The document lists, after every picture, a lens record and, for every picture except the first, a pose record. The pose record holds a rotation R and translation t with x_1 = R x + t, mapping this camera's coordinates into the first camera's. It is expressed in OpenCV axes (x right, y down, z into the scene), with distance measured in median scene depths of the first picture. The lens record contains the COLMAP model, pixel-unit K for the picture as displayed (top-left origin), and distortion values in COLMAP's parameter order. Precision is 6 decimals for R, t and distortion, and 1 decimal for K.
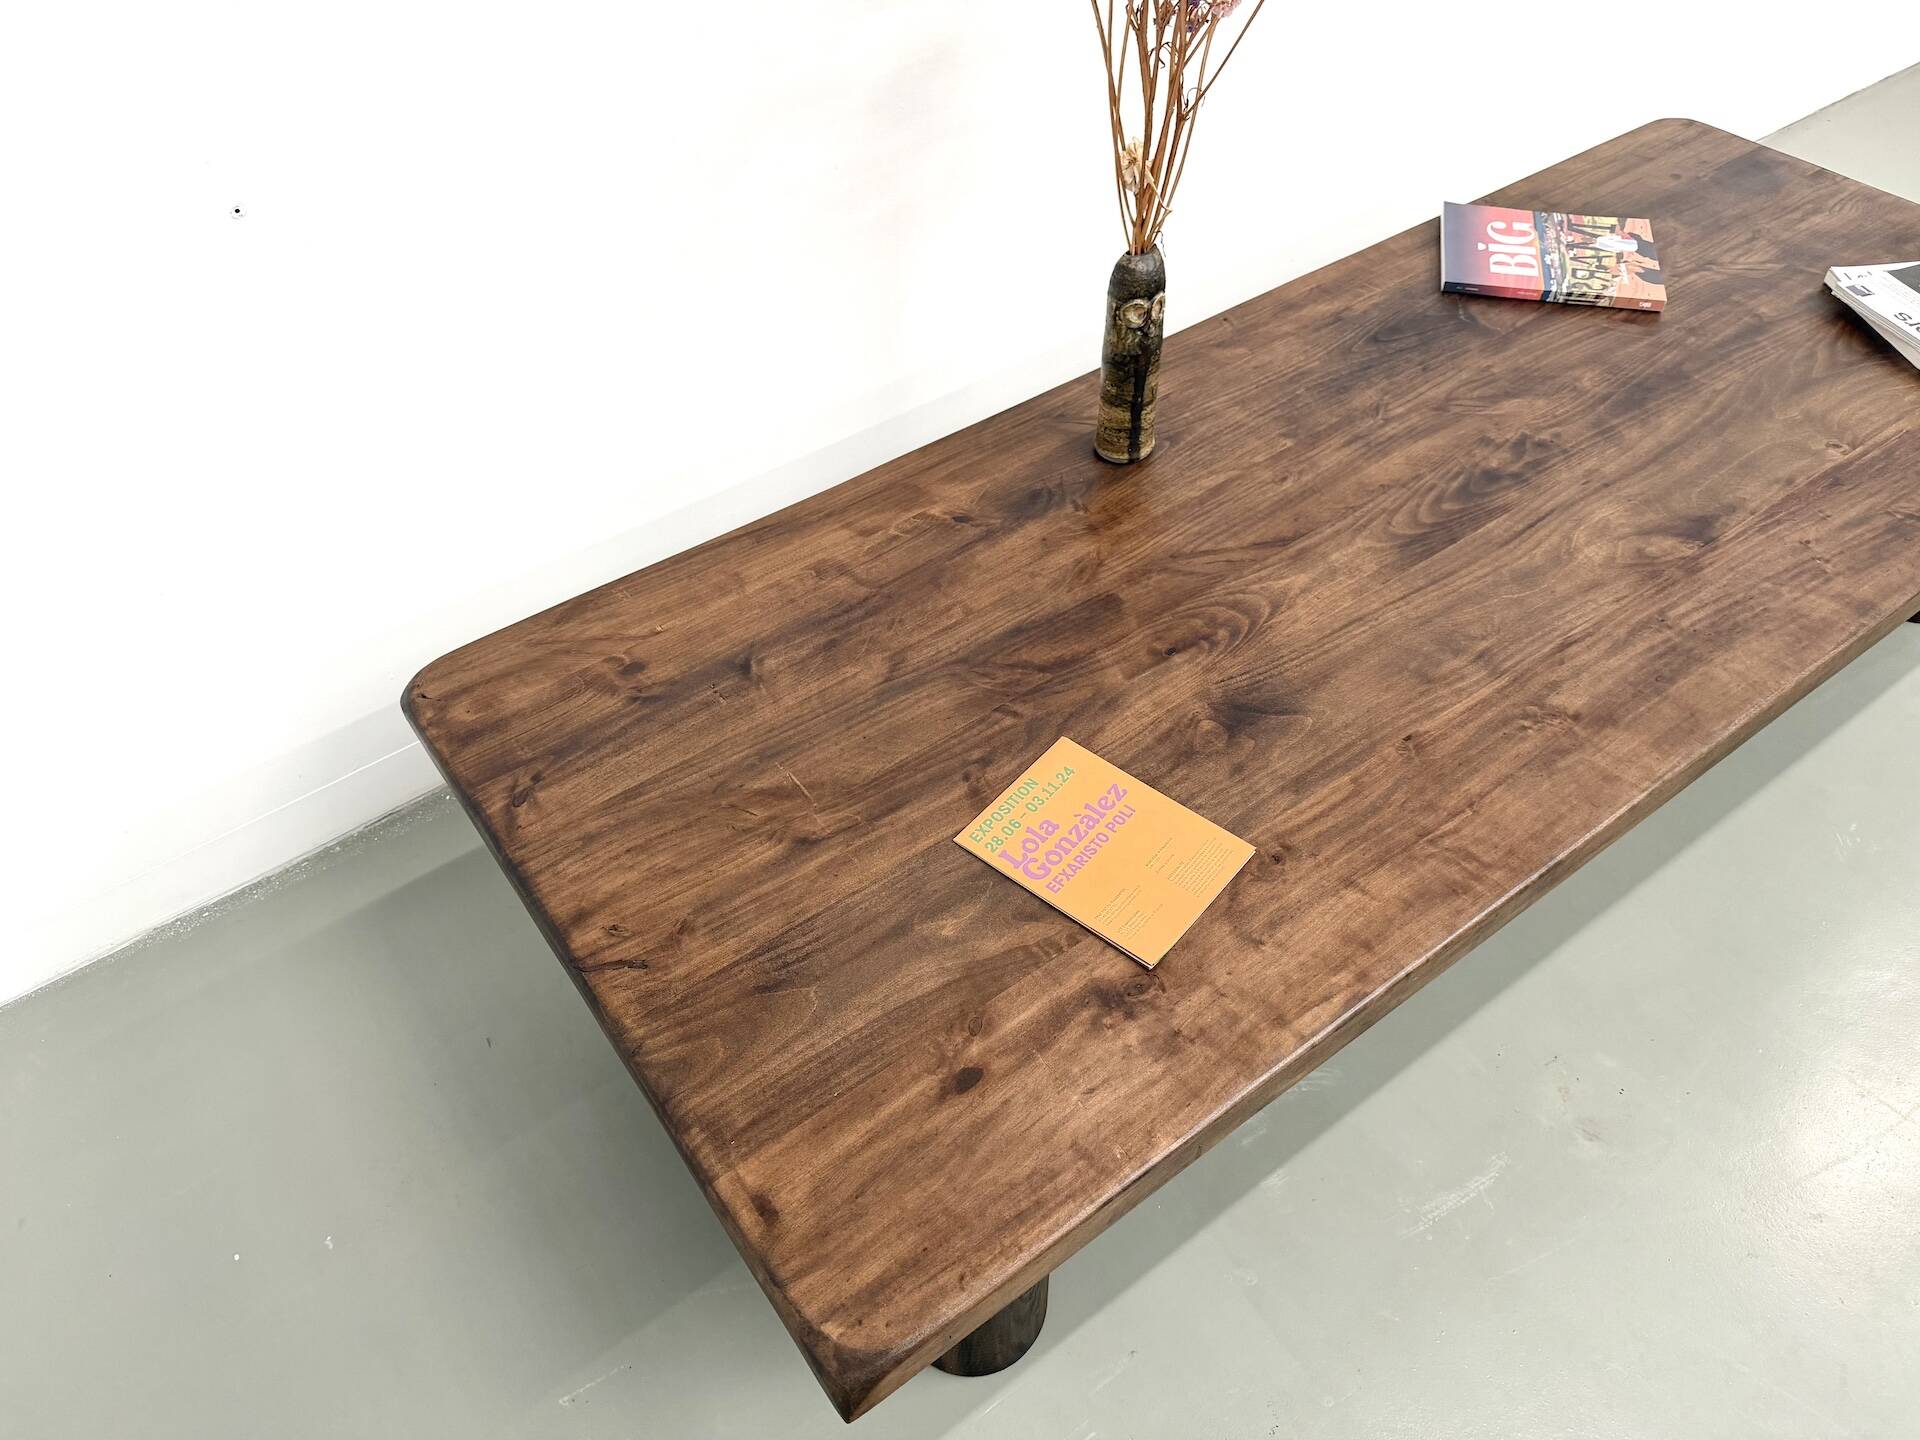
lens RADIAL K [[1349.4, 0, 964.9], [0, 1349.4, 717.9], [0, 0, 1]] dist [0.095421, -0.144165]
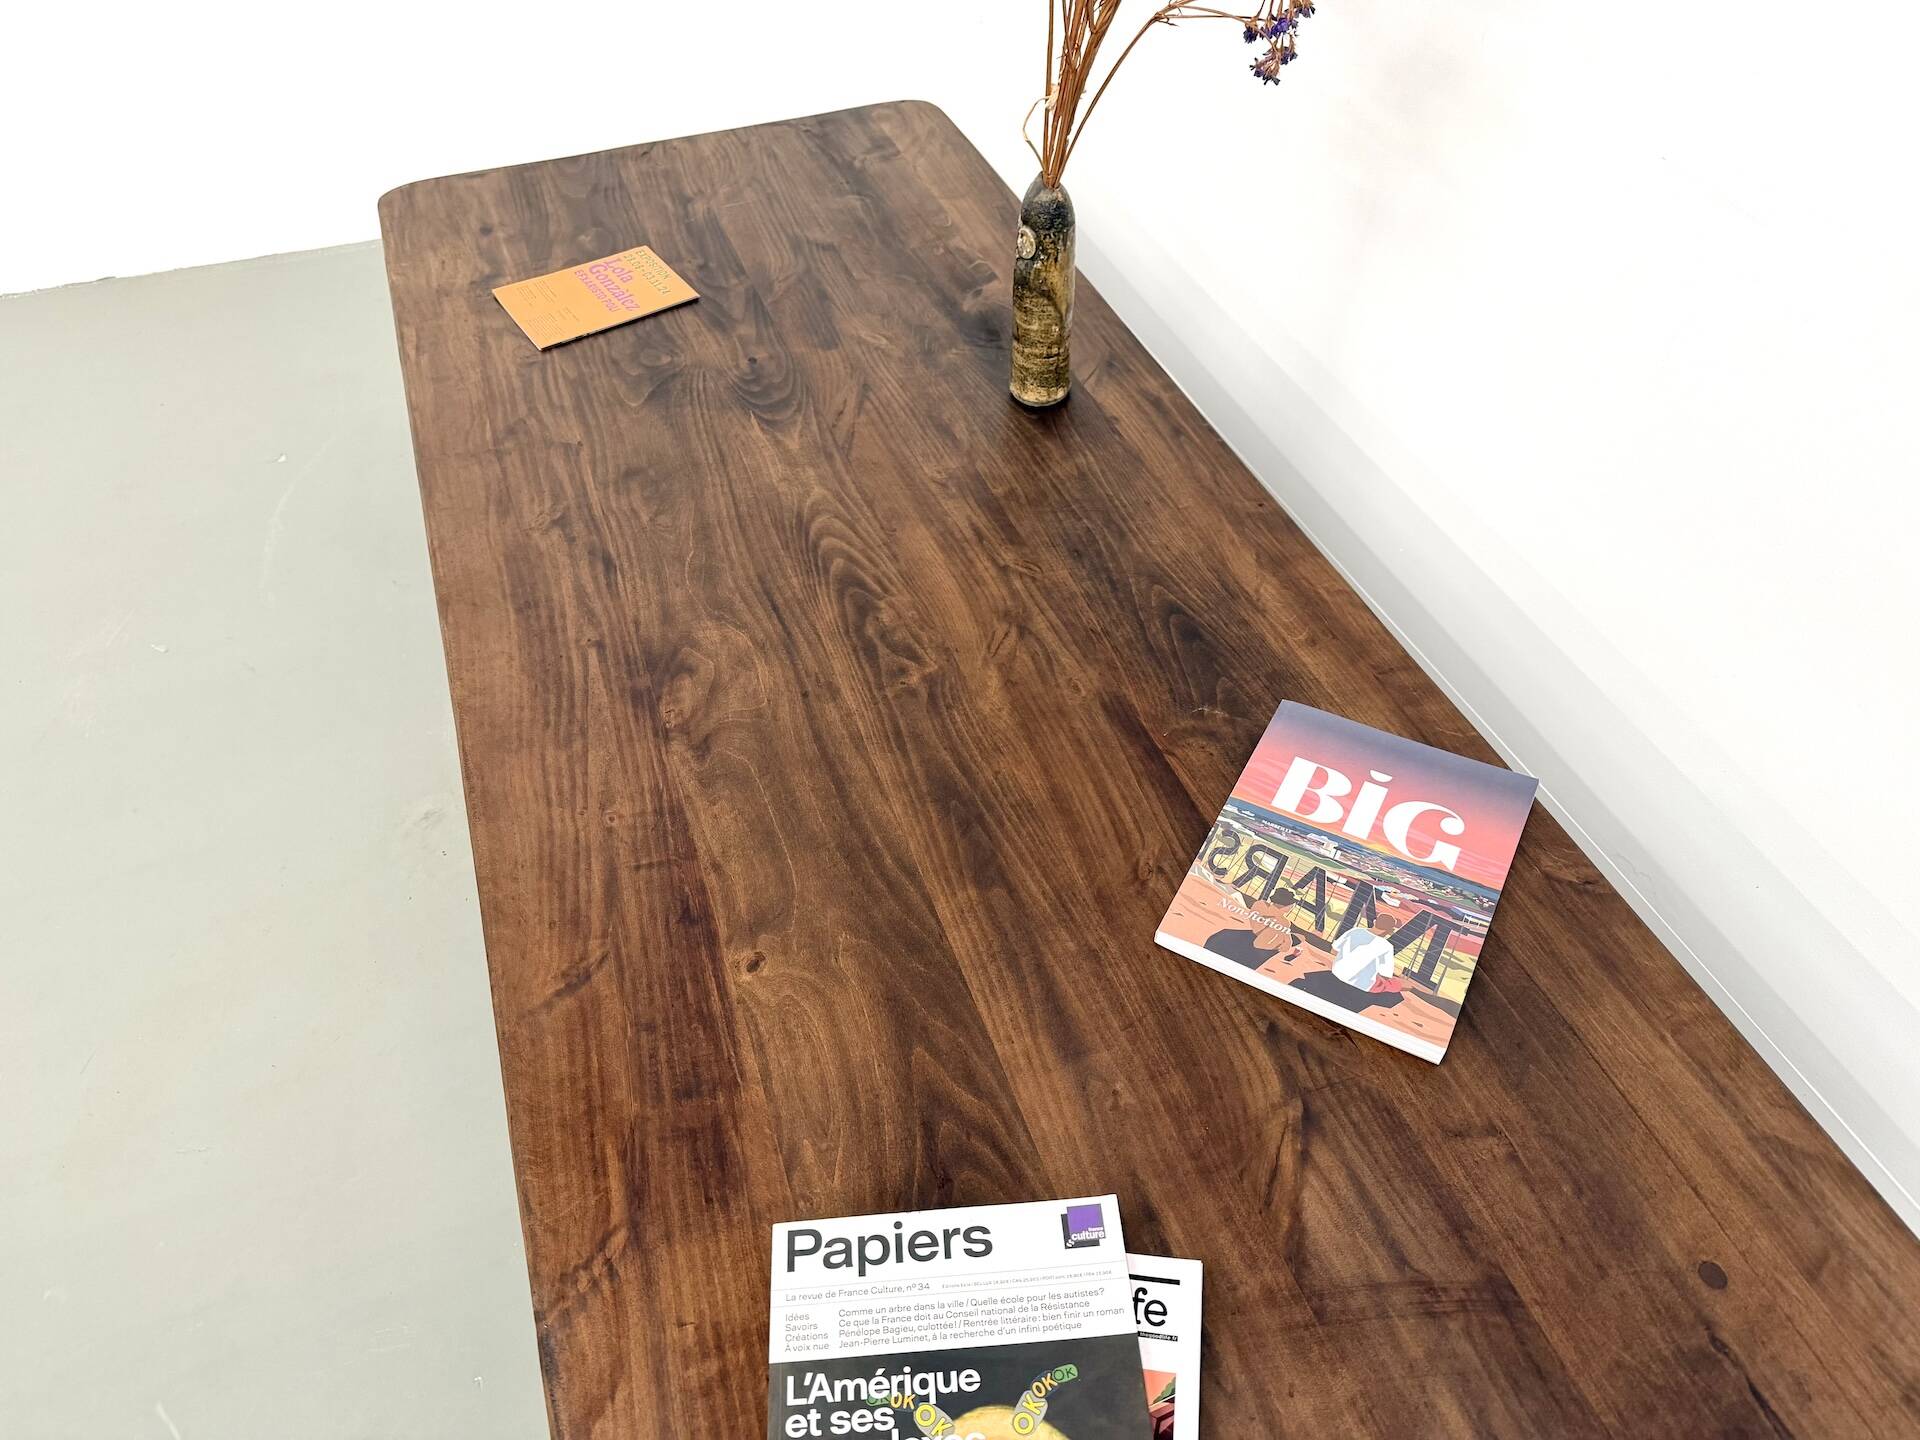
lens RADIAL K [[1349.4, 0, 947.9], [0, 1349.4, 729.3], [0, 0, 1]] dist [0.095421, -0.144165]
pose [[-0.284153, 0.716718, -0.636846, 1.064853], [-0.674950, 0.322222, 0.663789, -0.827531], [0.680955, 0.618457, 0.392188, 0.829270]]
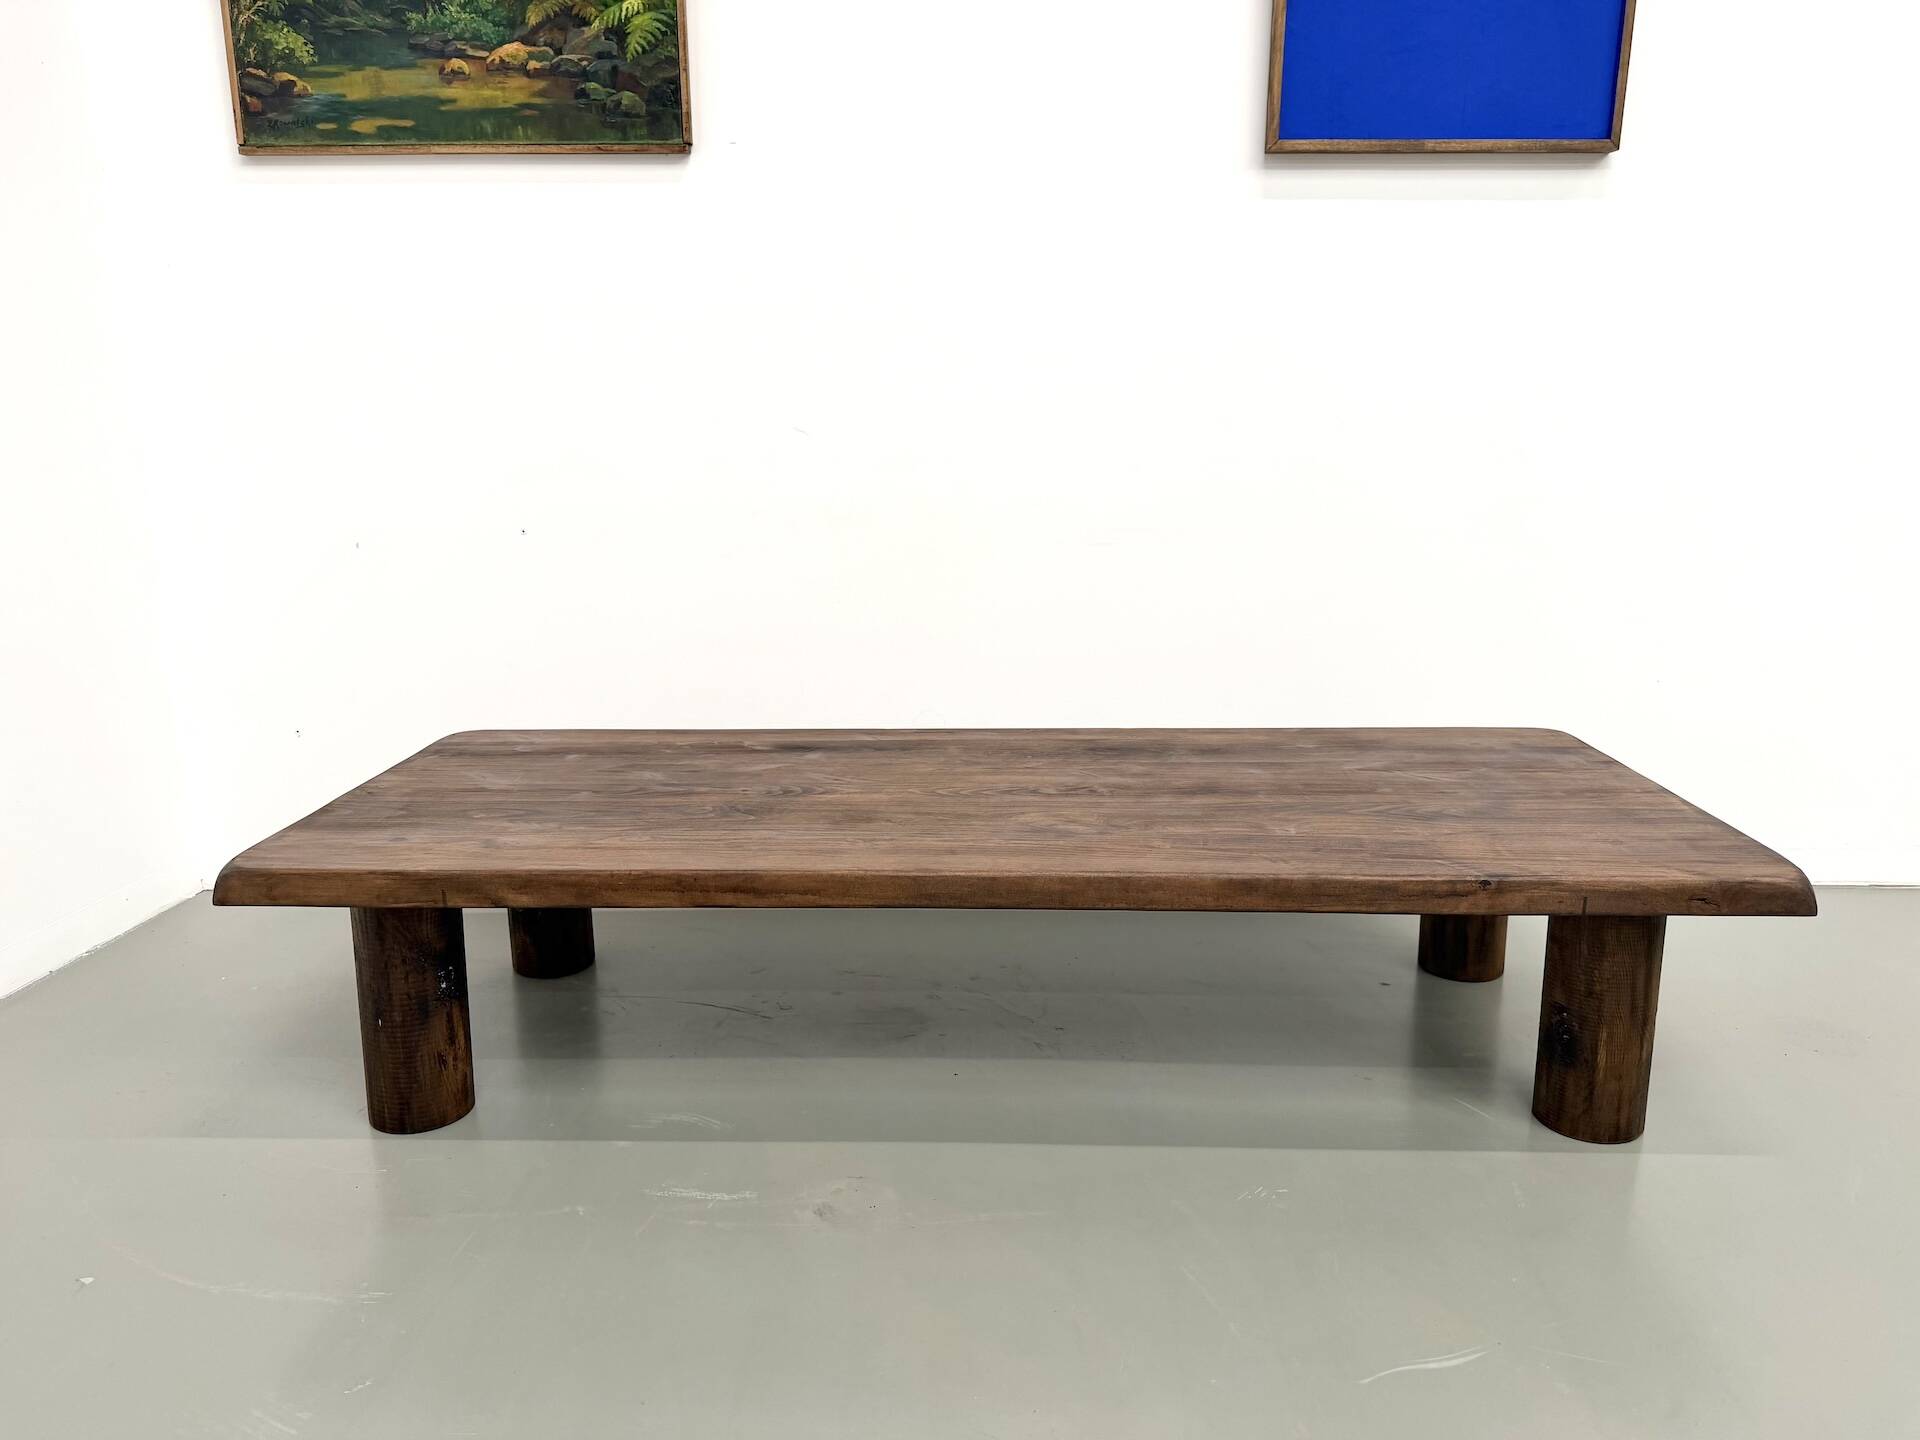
lens RADIAL K [[1349.4, 0, 951.7], [0, 1349.4, 722.7], [0, 0, 1]] dist [0.095421, -0.144165]
pose [[0.787541, 0.151351, -0.597388, 1.267829], [-0.453240, 0.799061, -0.395063, 0.400357], [0.417556, 0.581889, 0.697892, -0.066146]]
